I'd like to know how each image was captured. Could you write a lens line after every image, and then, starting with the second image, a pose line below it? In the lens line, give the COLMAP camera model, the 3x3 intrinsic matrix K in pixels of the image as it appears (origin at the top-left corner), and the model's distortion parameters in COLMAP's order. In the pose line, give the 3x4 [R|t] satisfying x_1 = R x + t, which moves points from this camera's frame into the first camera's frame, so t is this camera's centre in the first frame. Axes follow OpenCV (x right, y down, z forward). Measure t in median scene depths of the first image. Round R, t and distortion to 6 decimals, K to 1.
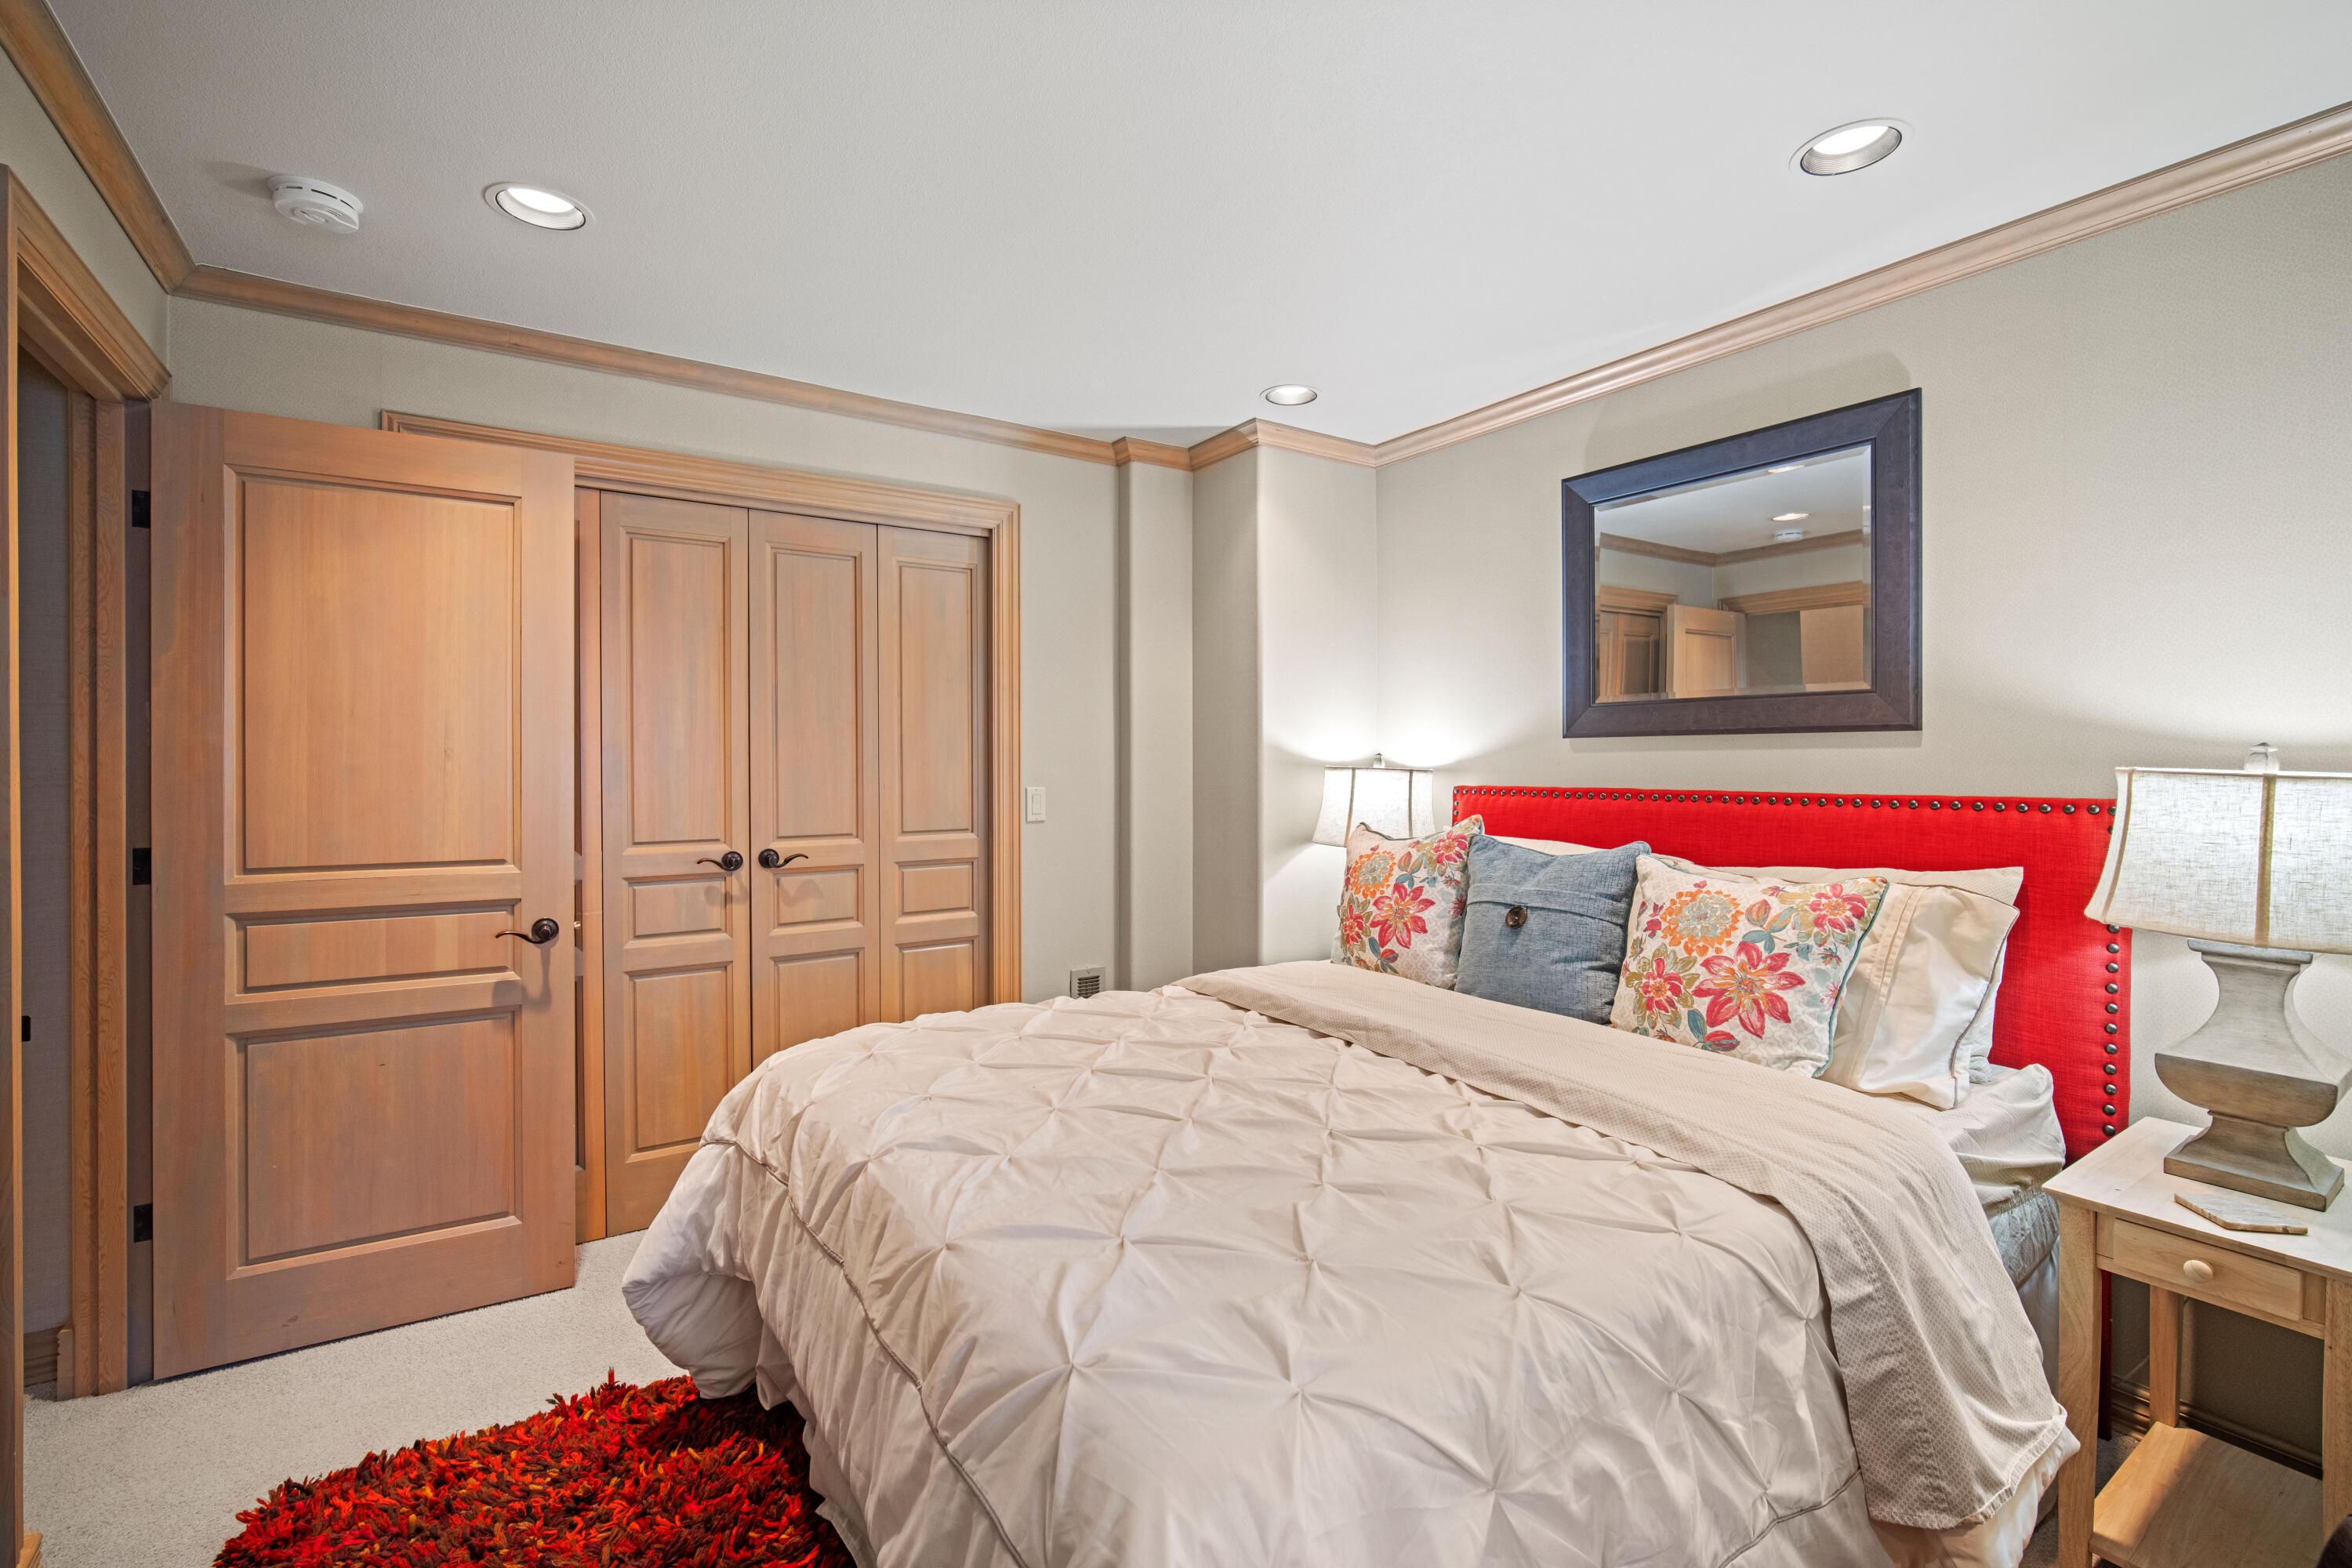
lens RADIAL K [[1048.3, 0, 1178.3], [0, 1048.3, 759.6], [0, 0, 1]] dist [-0.000462, -0.000022]
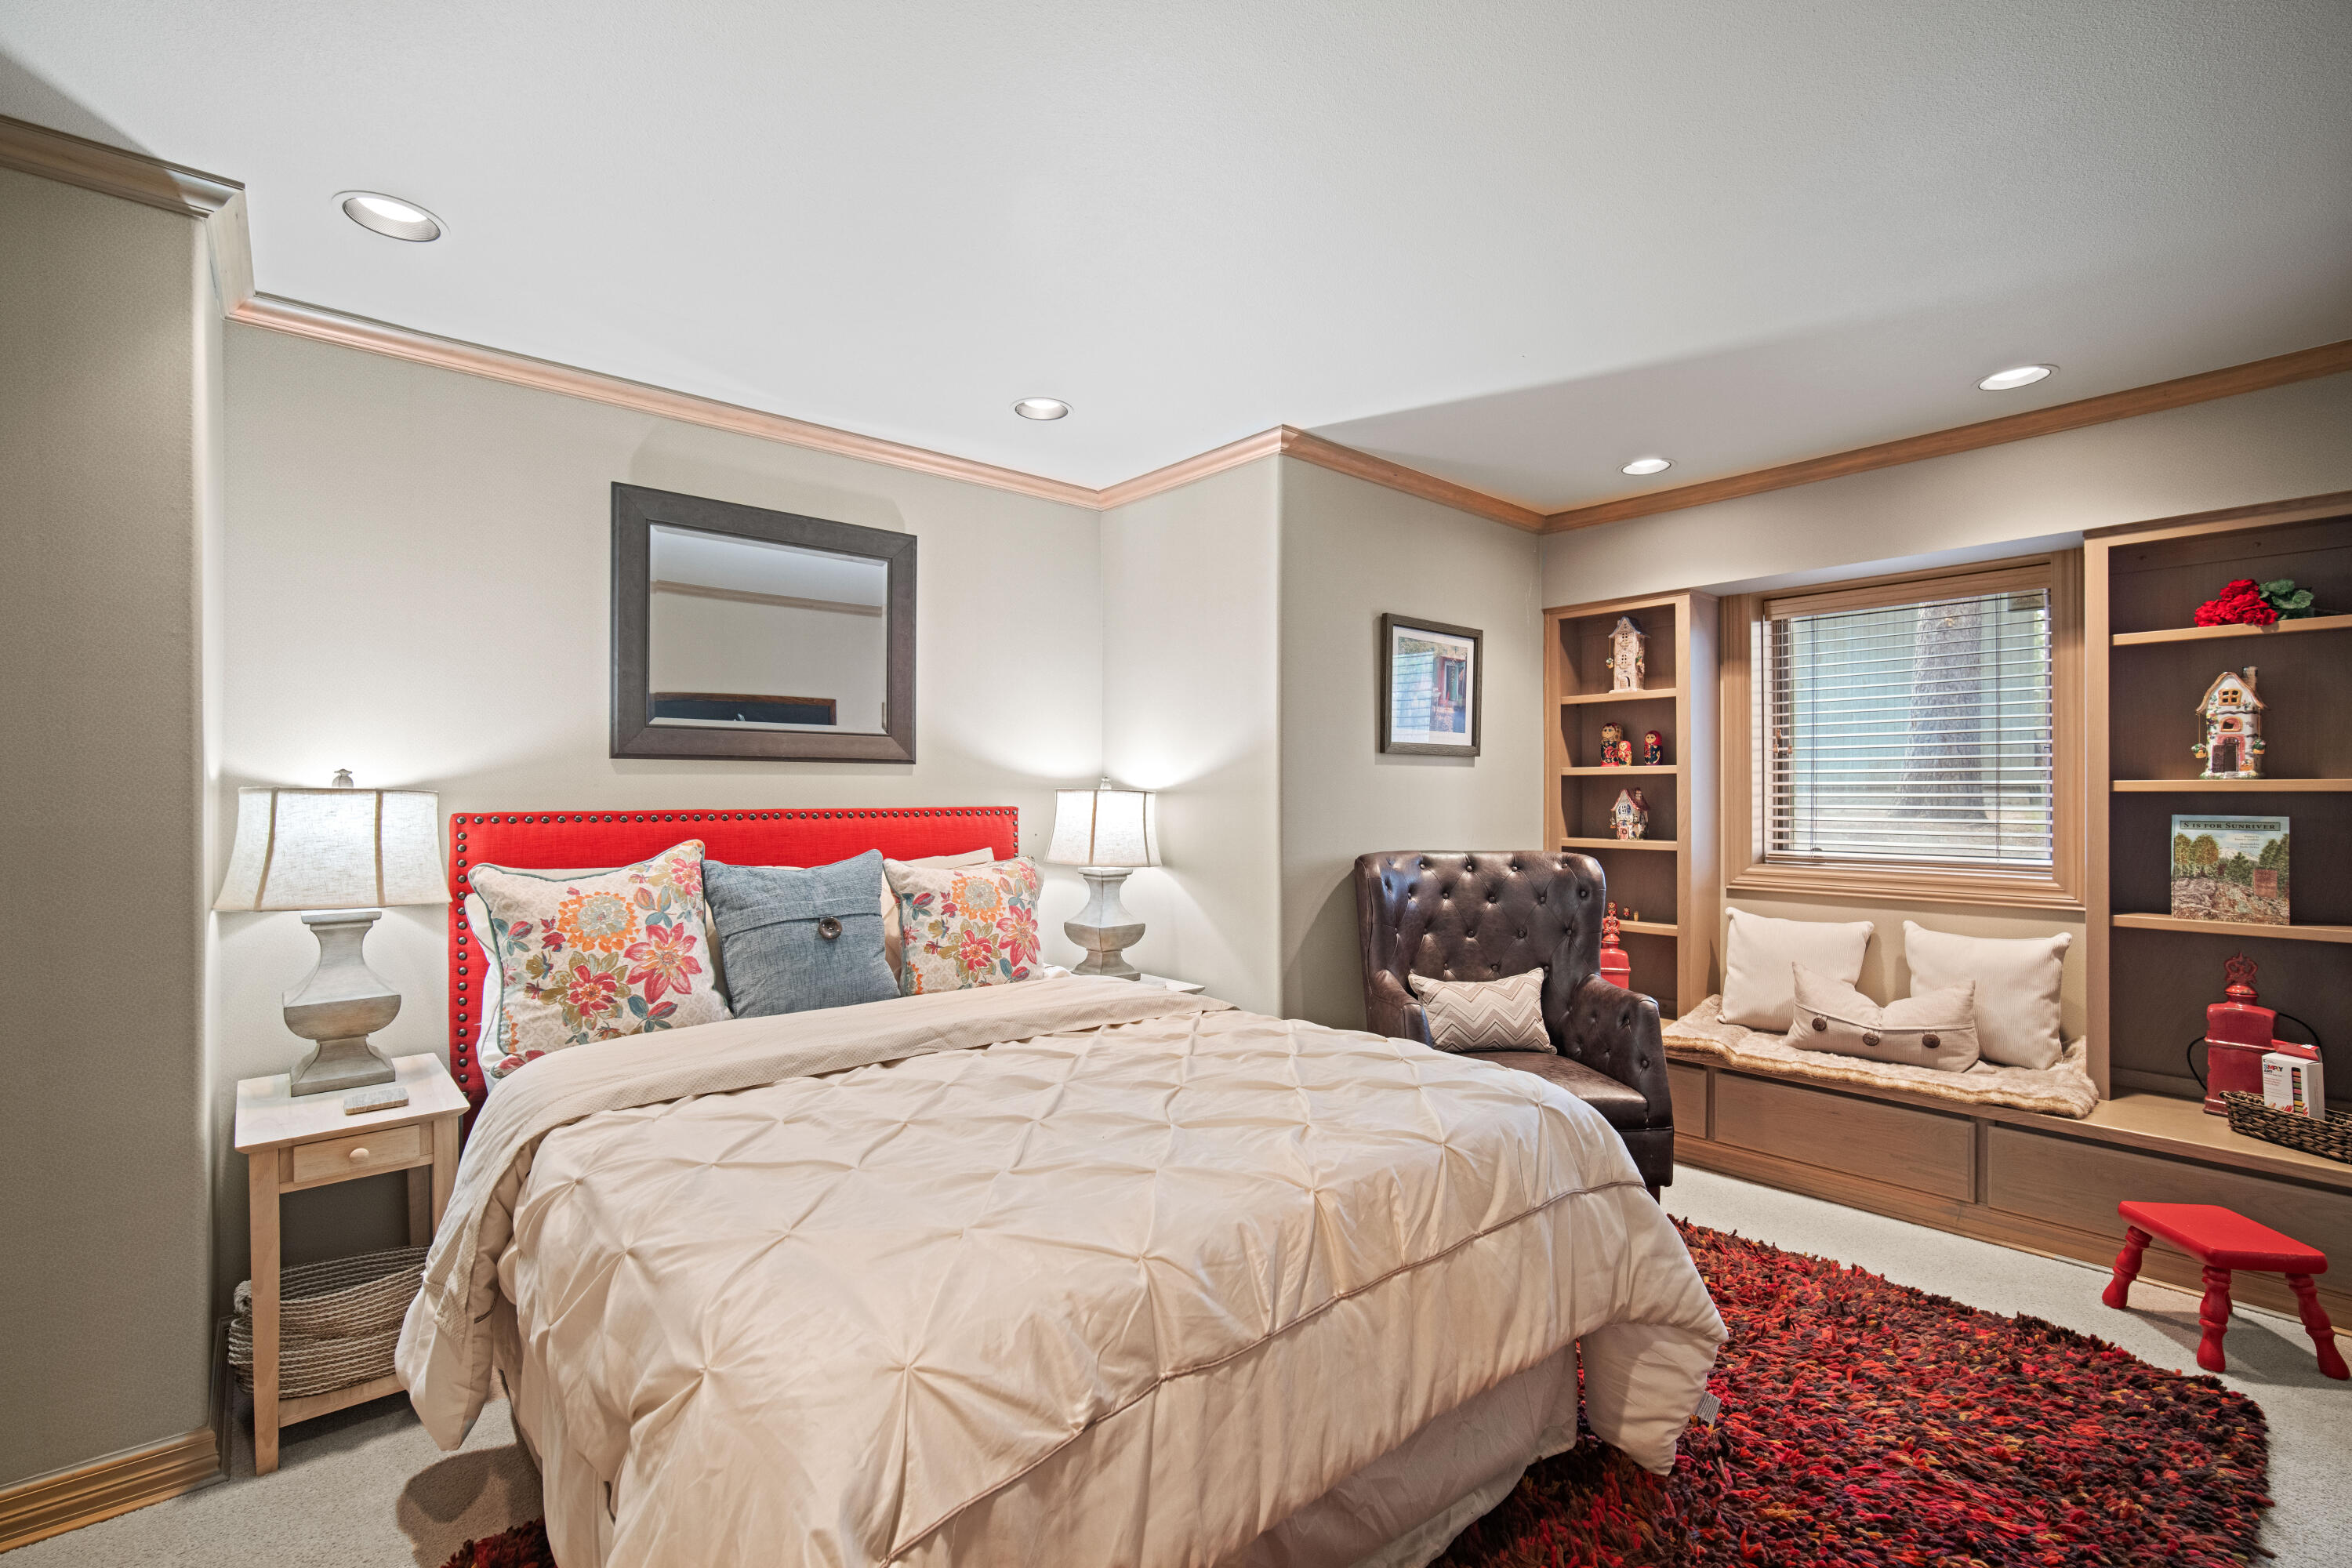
lens RADIAL K [[1033.1, 0, 1176.0], [0, 1033.1, 784.0], [0, 0, 1]] dist [0.000460, 0.000060]
pose [[-0.125128, 0.007470, 0.992112, -0.783617], [-0.003991, 0.999960, -0.008032, 0.009876], [-0.992133, -0.004964, -0.125094, 0.792408]]
